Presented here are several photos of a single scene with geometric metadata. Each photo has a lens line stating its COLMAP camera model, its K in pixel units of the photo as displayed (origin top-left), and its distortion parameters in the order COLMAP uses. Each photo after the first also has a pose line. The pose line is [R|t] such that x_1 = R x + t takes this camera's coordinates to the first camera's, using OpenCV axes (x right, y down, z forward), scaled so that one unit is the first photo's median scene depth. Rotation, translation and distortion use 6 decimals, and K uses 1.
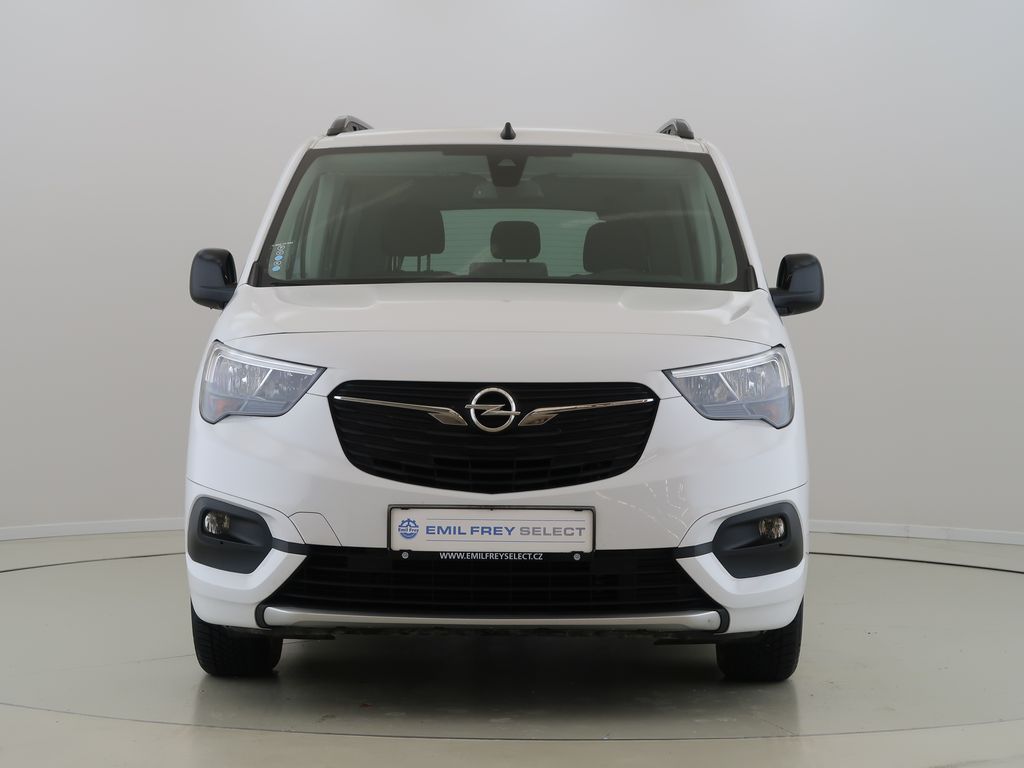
lens RADIAL K [[1124.8, 0, 517.9], [0, 1124.8, 385.5], [0, 0, 1]] dist [-0.041784, 0.000000]
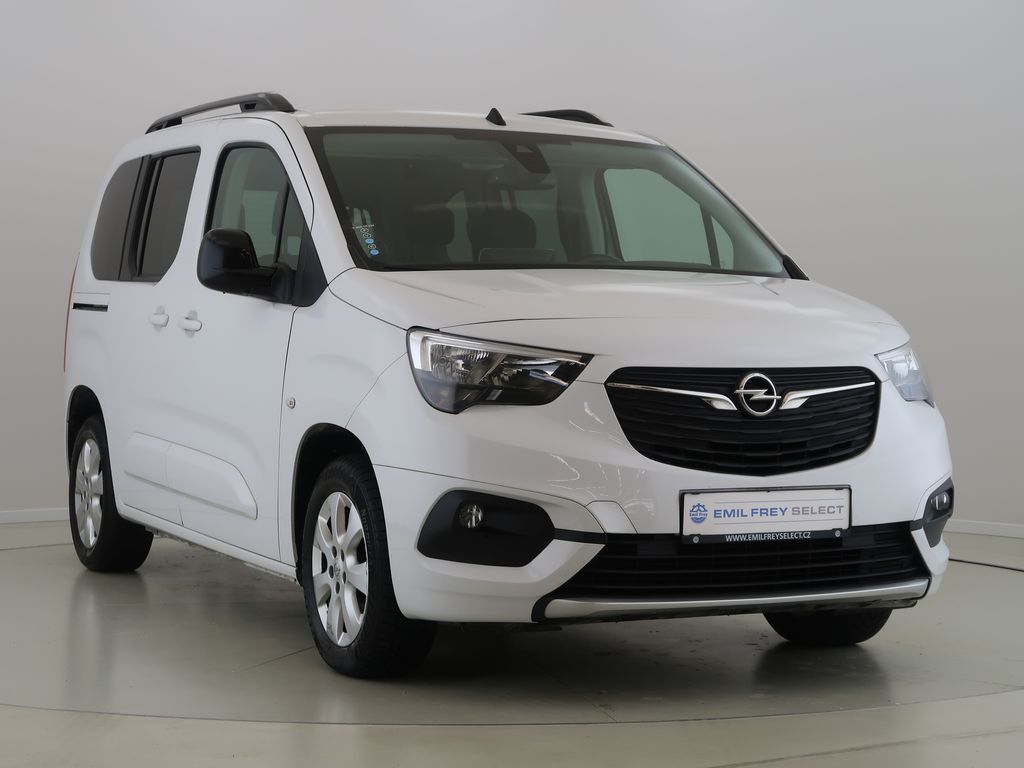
lens RADIAL K [[1124.8, 0, 513.5], [0, 1124.8, 382.8], [0, 0, 1]] dist [-0.041784, 0.000000]
pose [[0.970469, -0.011733, 0.240941, -0.488683], [0.009561, 0.999902, 0.010182, -0.001705], [-0.241037, -0.007578, 0.970486, 0.059366]]
